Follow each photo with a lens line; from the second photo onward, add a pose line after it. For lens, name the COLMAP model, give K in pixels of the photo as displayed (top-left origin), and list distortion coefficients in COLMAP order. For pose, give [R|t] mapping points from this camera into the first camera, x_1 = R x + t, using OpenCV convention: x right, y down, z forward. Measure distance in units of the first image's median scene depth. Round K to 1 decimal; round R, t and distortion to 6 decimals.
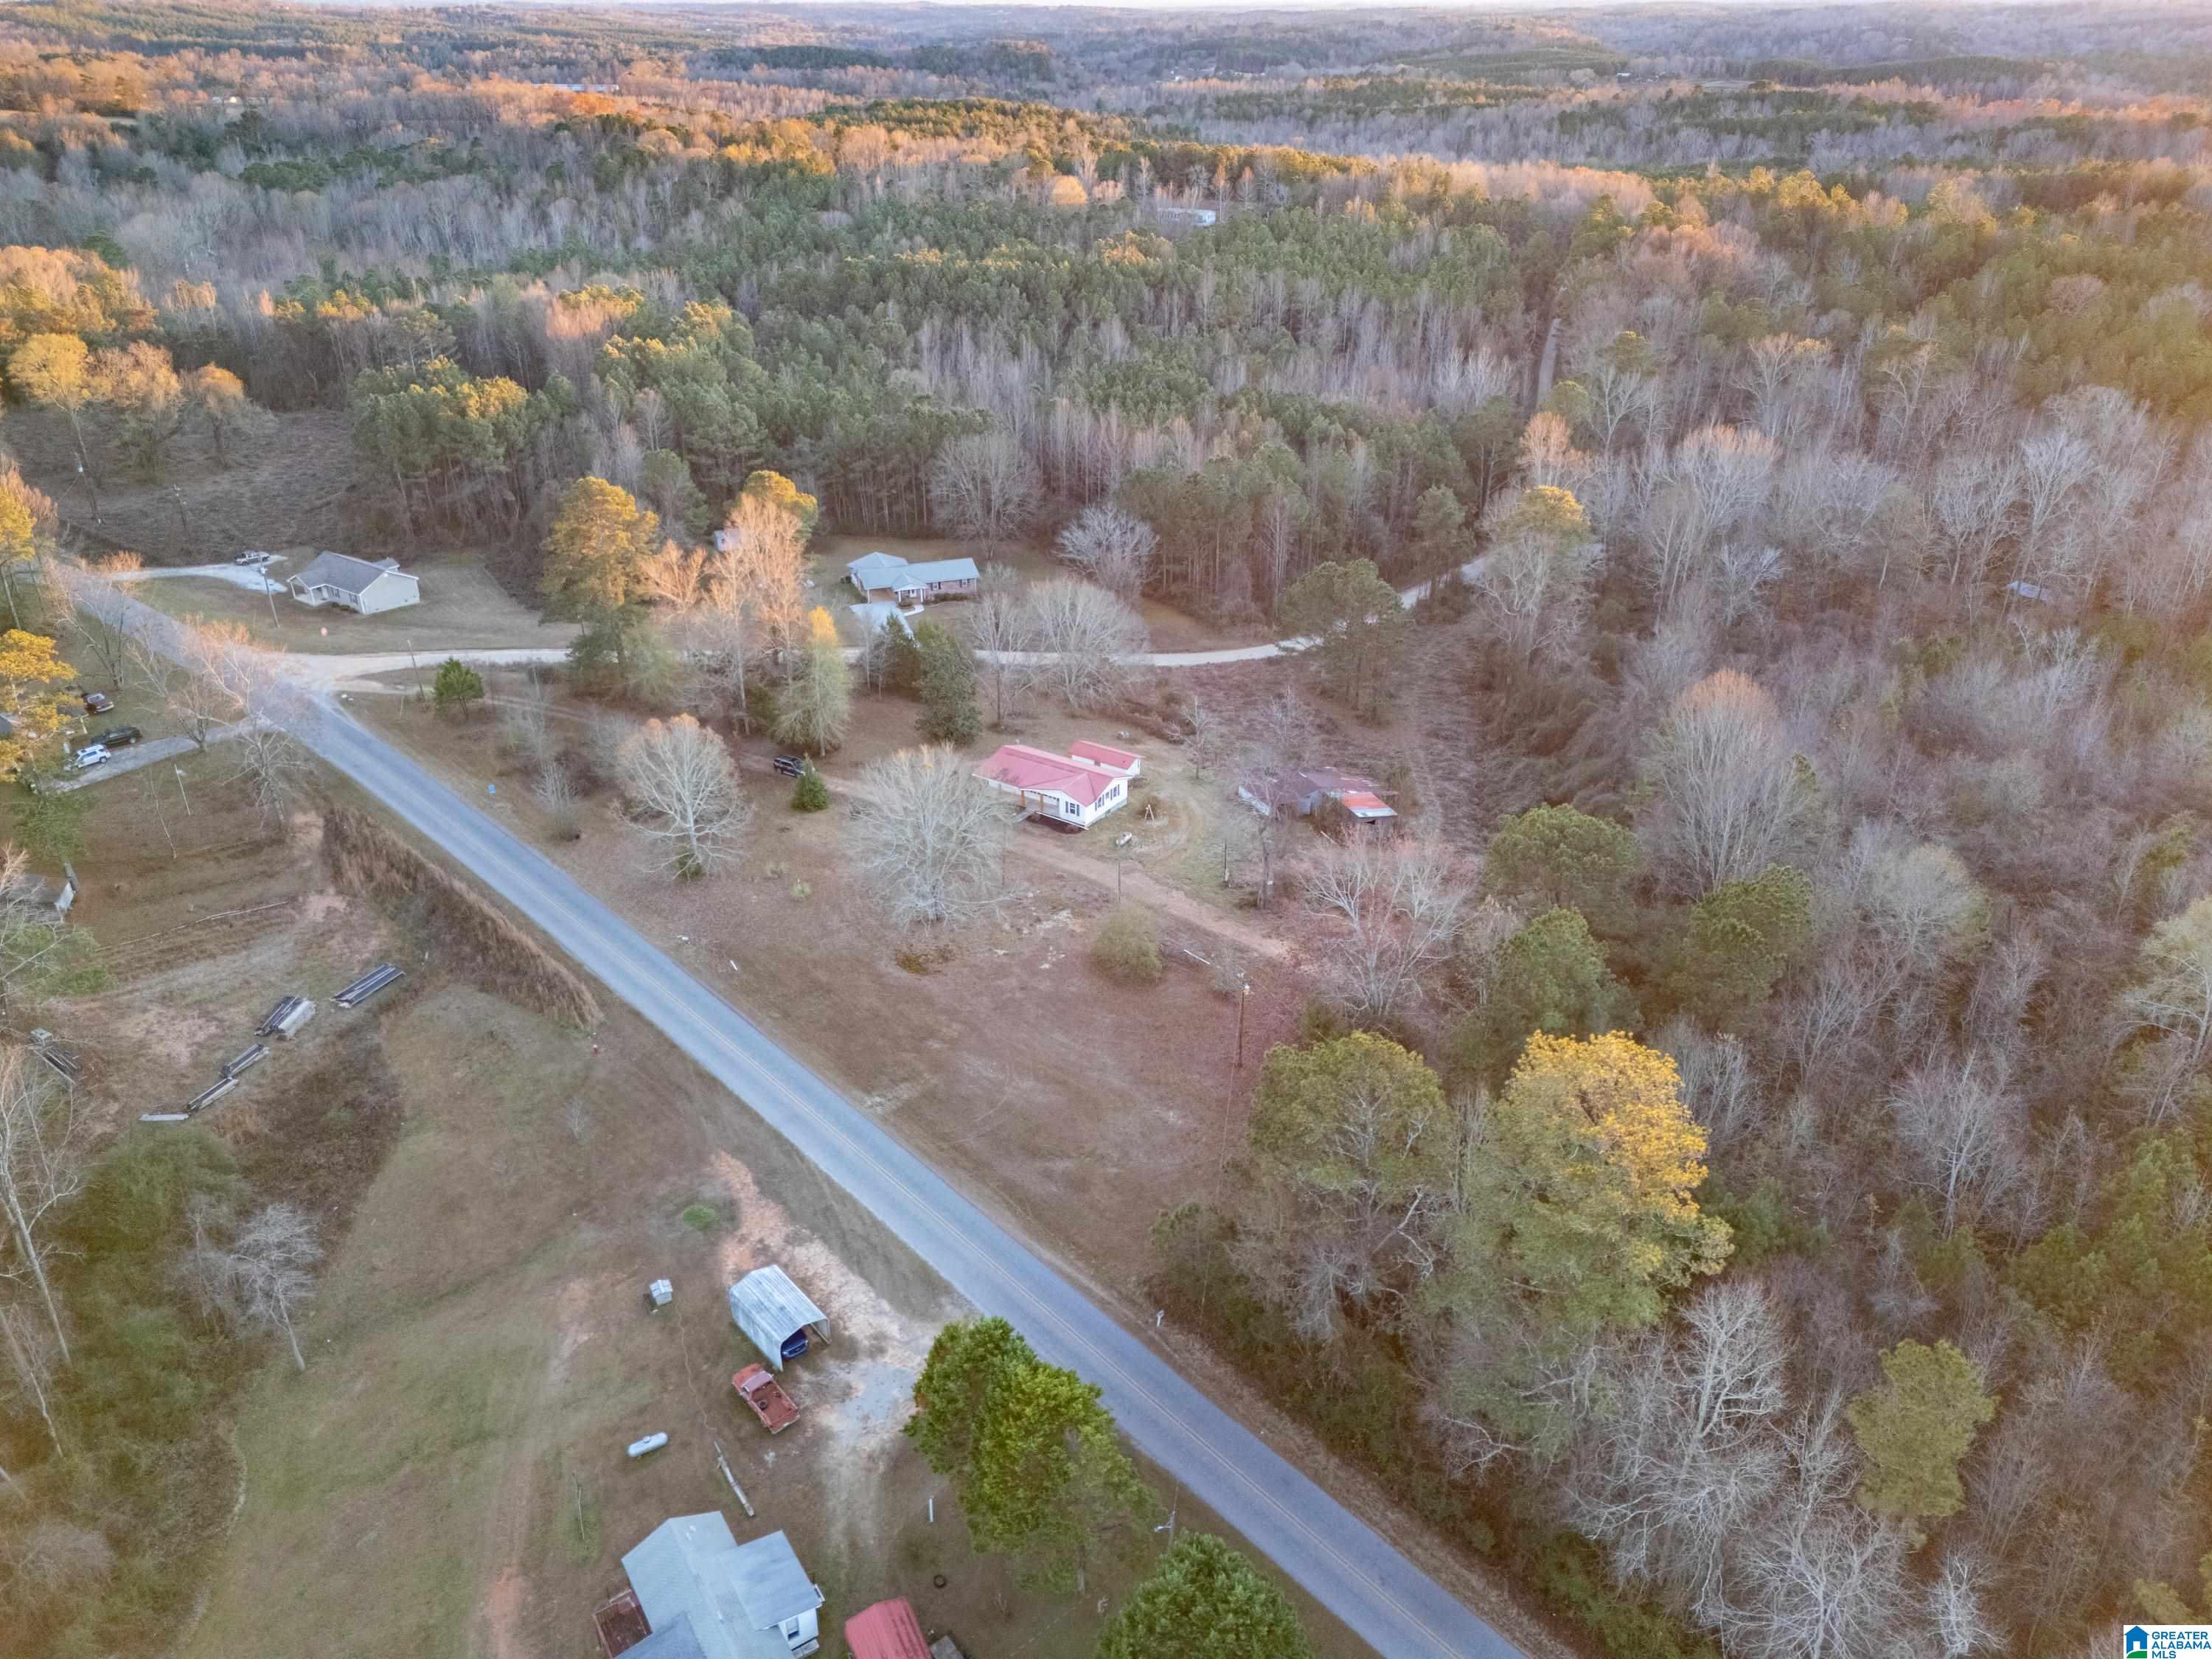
lens RADIAL K [[1670.7, 0, 1111.8], [0, 1670.7, 828.1], [0, 0, 1]] dist [0.083745, -0.069210]
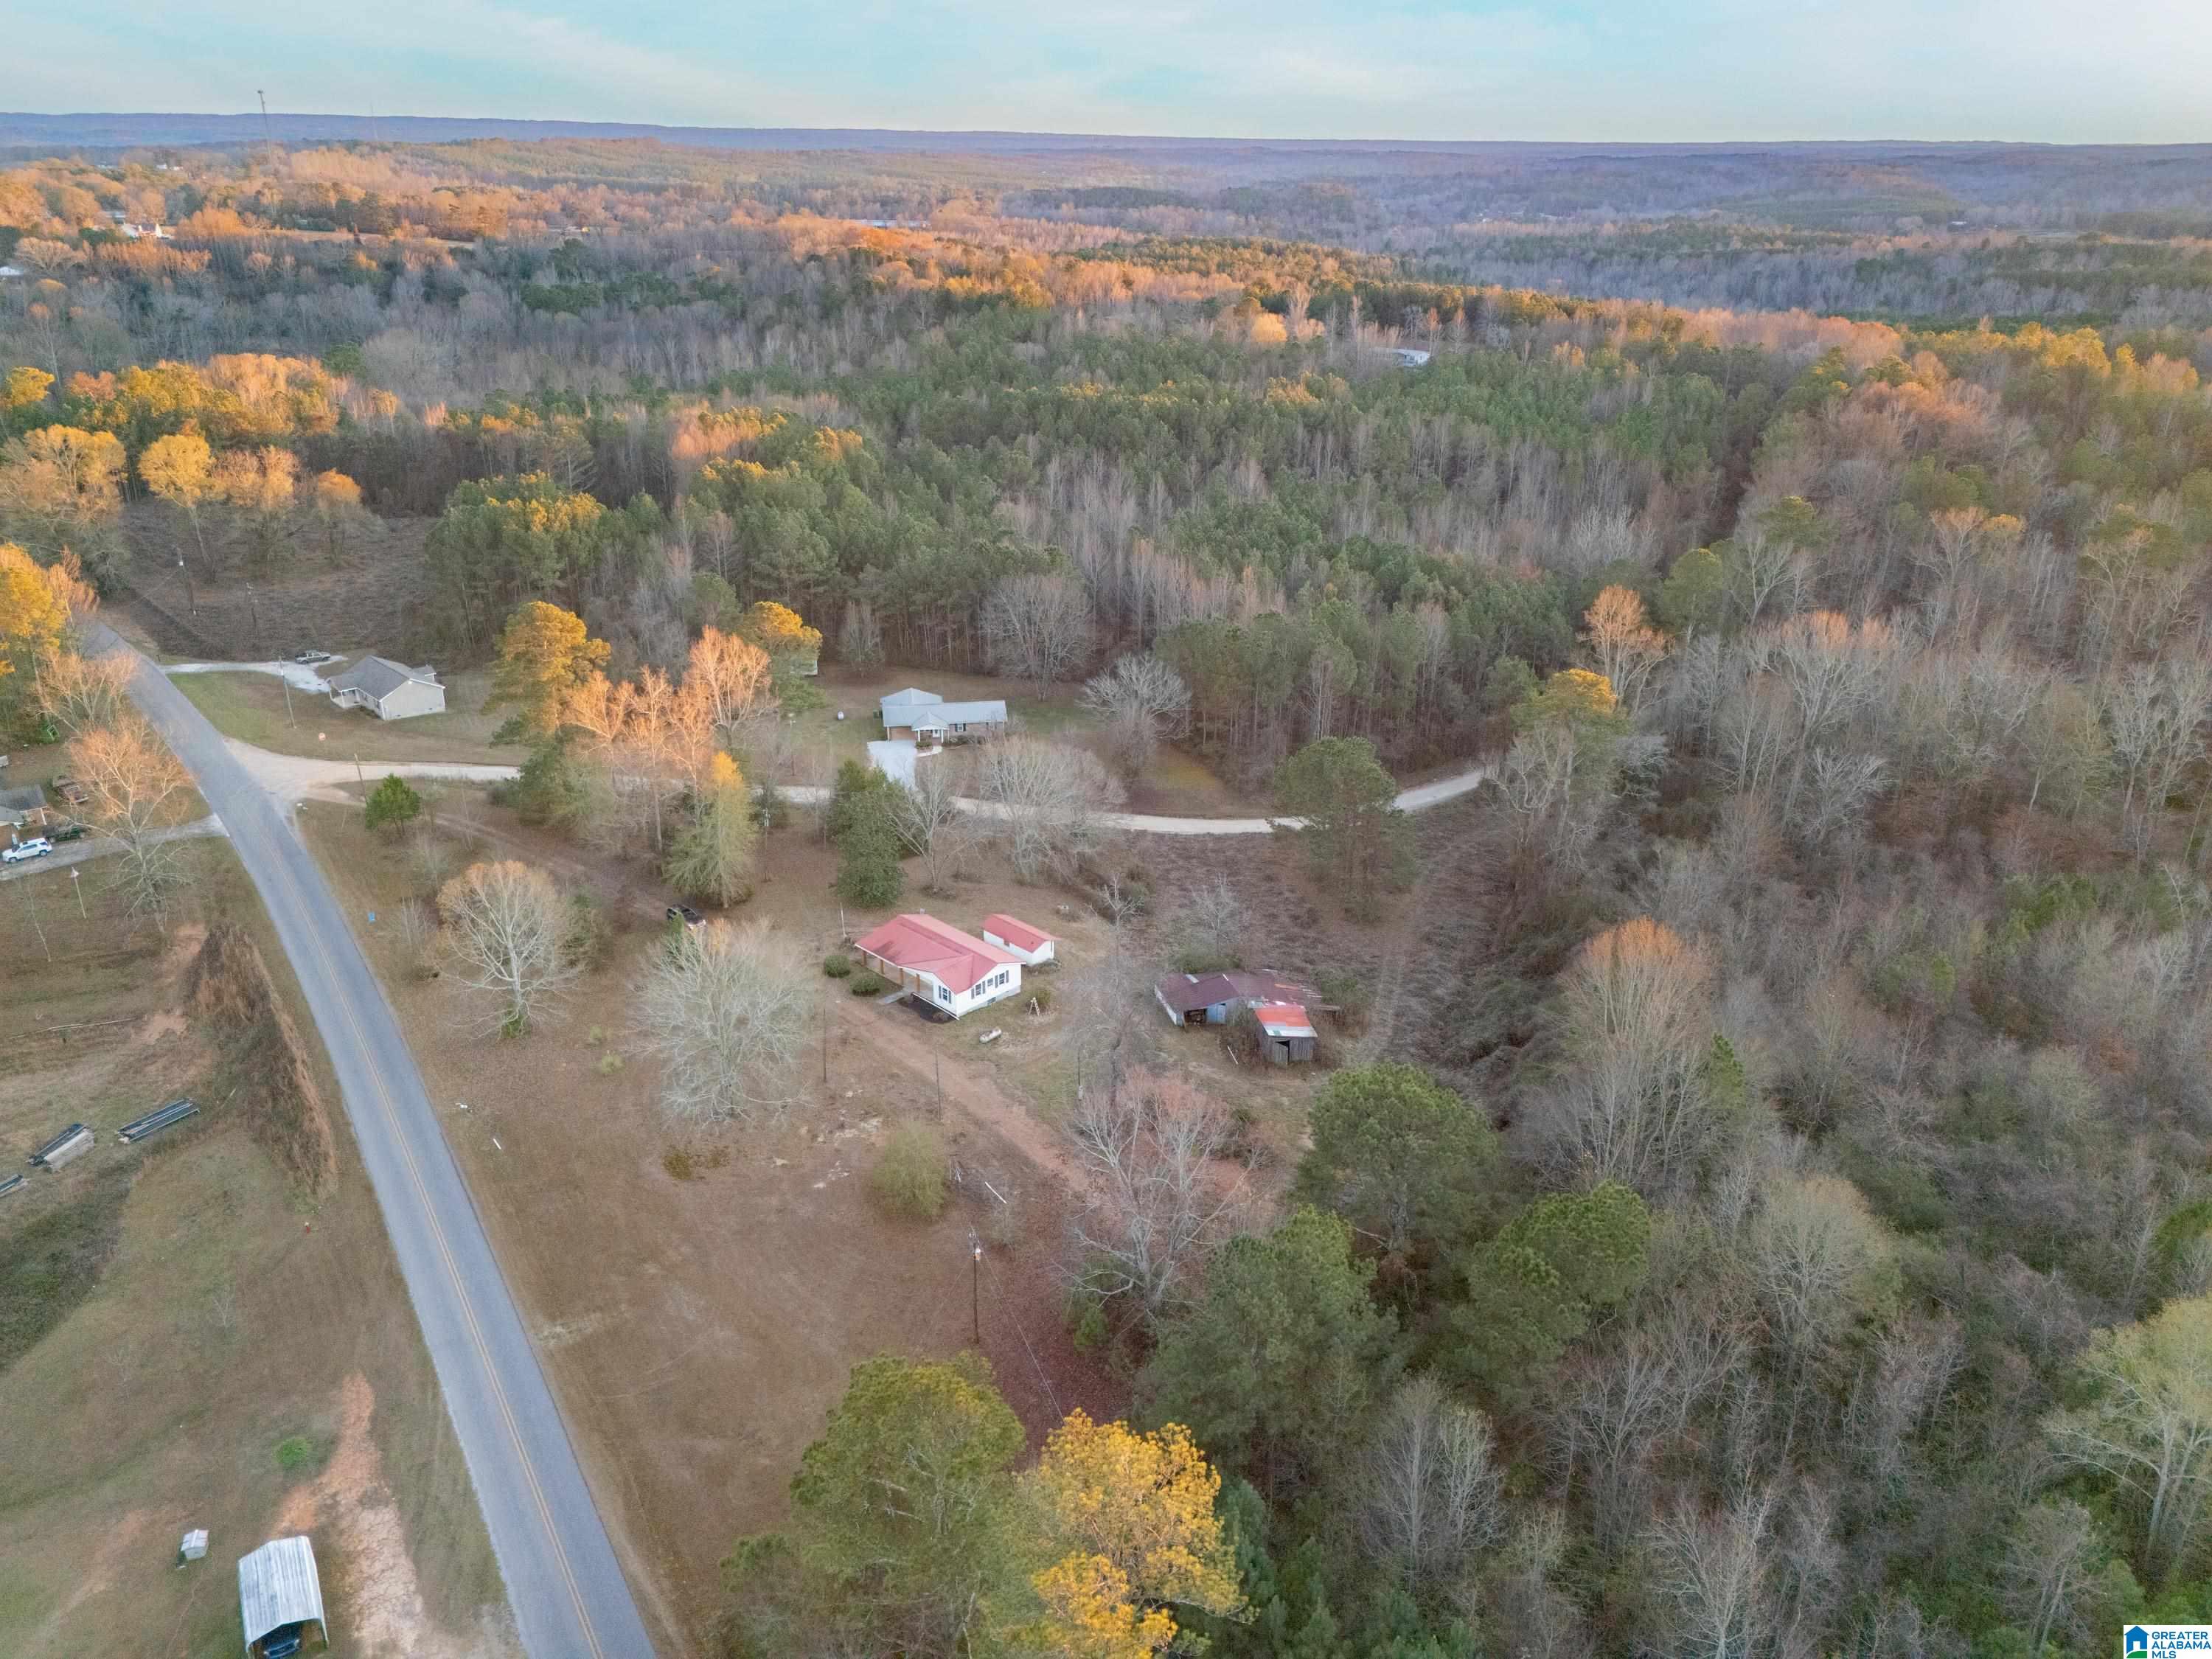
lens RADIAL K [[1631.1, 0, 1157.3], [0, 1631.1, 820.9], [0, 0, 1]] dist [0.096942, -0.105372]
pose [[0.980875, 0.080242, -0.177329, 0.165555], [-0.091957, 0.994022, -0.058852, -0.044389], [0.171546, 0.074034, 0.982390, 0.100806]]
